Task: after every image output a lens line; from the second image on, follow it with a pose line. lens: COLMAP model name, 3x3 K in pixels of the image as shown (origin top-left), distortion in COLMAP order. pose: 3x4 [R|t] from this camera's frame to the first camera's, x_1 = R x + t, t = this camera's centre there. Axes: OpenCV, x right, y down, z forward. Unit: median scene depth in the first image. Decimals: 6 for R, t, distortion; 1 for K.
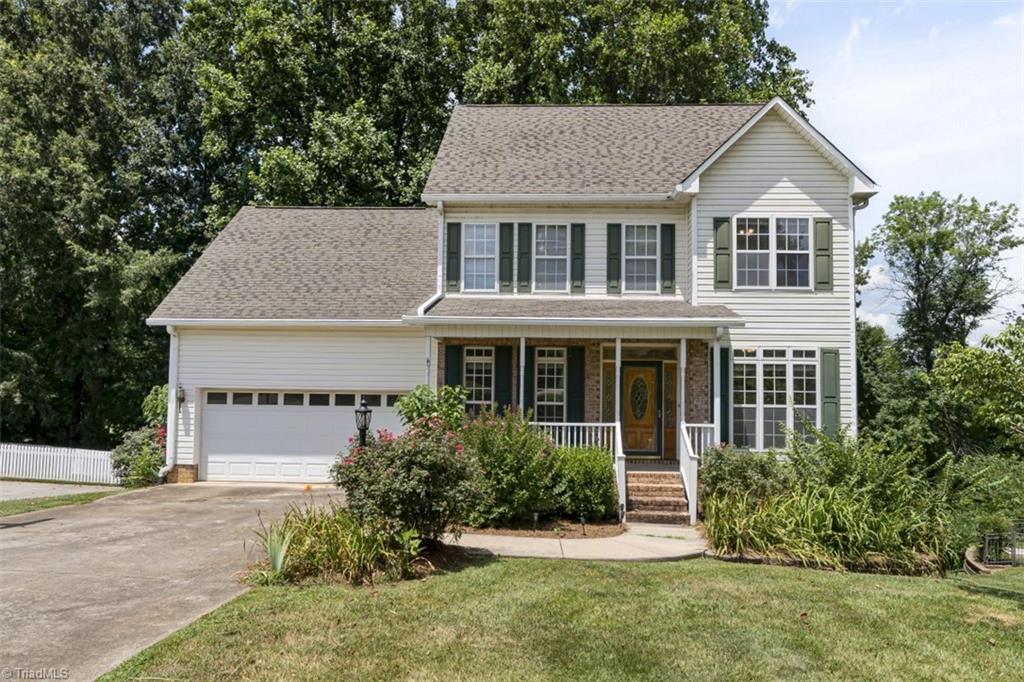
lens RADIAL K [[472.1, 0, 512.5], [0, 472.1, 343.0], [0, 0, 1]] dist [-0.000608, -0.000127]
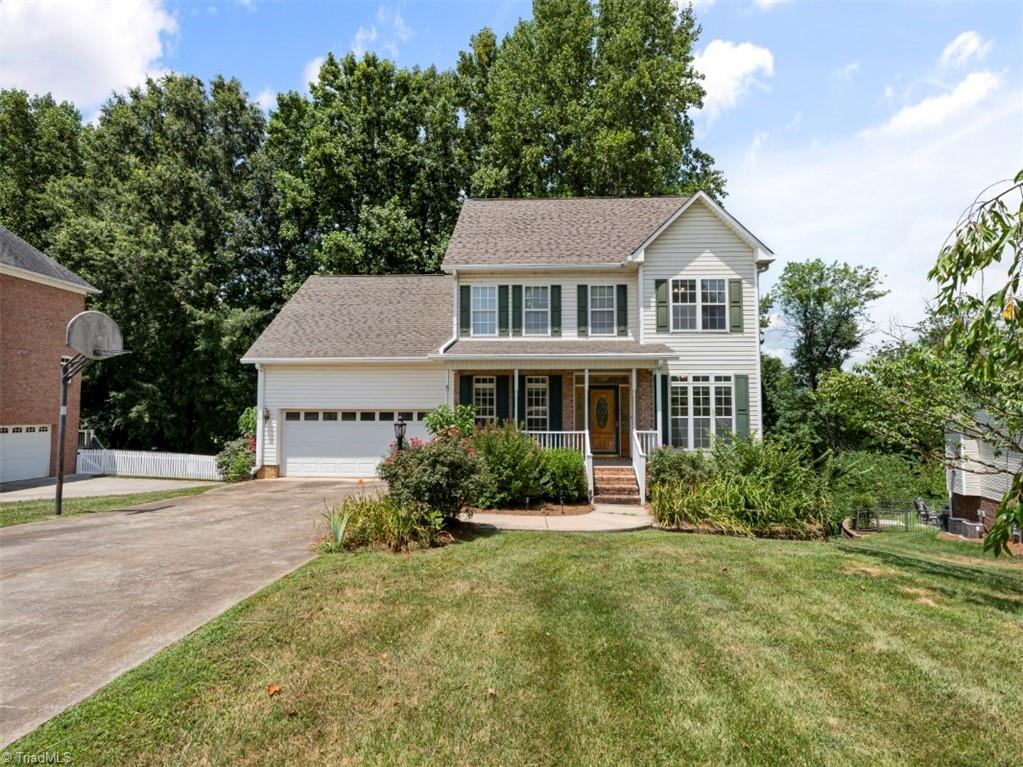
lens RADIAL K [[483.0, 0, 510.6], [0, 483.0, 381.6], [0, 0, 1]] dist [0.000794, -0.000132]
pose [[0.999928, -0.011541, 0.003317, -0.000198], [0.011460, 0.999660, 0.023405, -0.008391], [-0.003586, -0.023365, 0.999721, -0.398796]]
